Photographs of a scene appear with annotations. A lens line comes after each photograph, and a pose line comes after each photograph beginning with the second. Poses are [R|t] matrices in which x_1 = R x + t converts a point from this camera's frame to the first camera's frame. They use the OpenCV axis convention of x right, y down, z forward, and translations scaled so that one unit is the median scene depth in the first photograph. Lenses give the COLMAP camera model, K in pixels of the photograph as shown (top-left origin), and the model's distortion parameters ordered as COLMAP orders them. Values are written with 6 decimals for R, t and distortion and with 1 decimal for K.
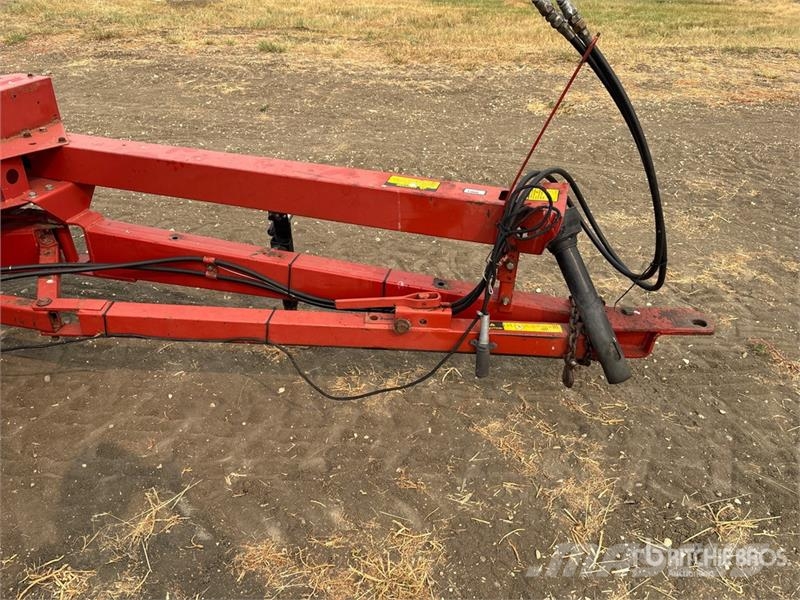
lens RADIAL K [[603.0, 0, 399.6], [0, 603.0, 301.9], [0, 0, 1]] dist [0.042019, -0.044963]
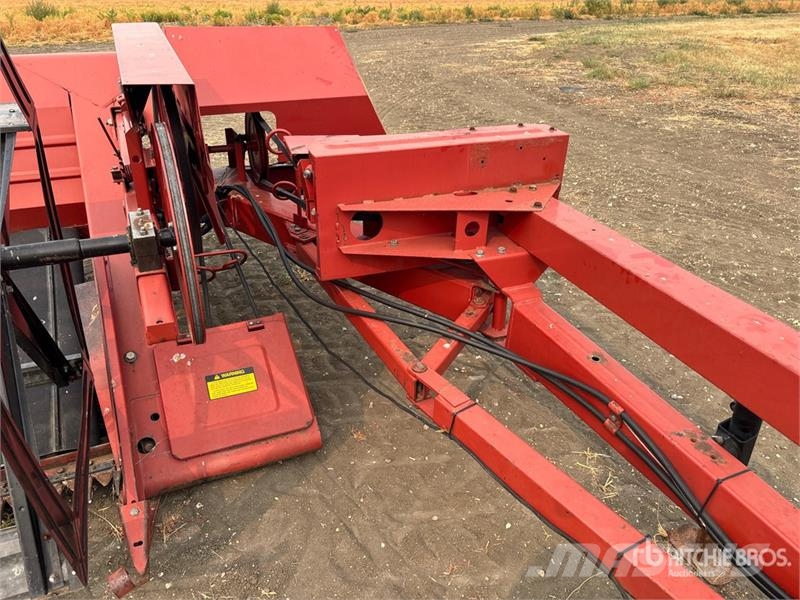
lens RADIAL K [[603.0, 0, 398.5], [0, 603.0, 299.6], [0, 0, 1]] dist [0.042019, -0.044963]
pose [[0.593295, 0.371576, -0.714096, 0.000108], [-0.425321, 0.897856, 0.113824, -0.155858], [0.683450, 0.236189, 0.690733, 0.290242]]
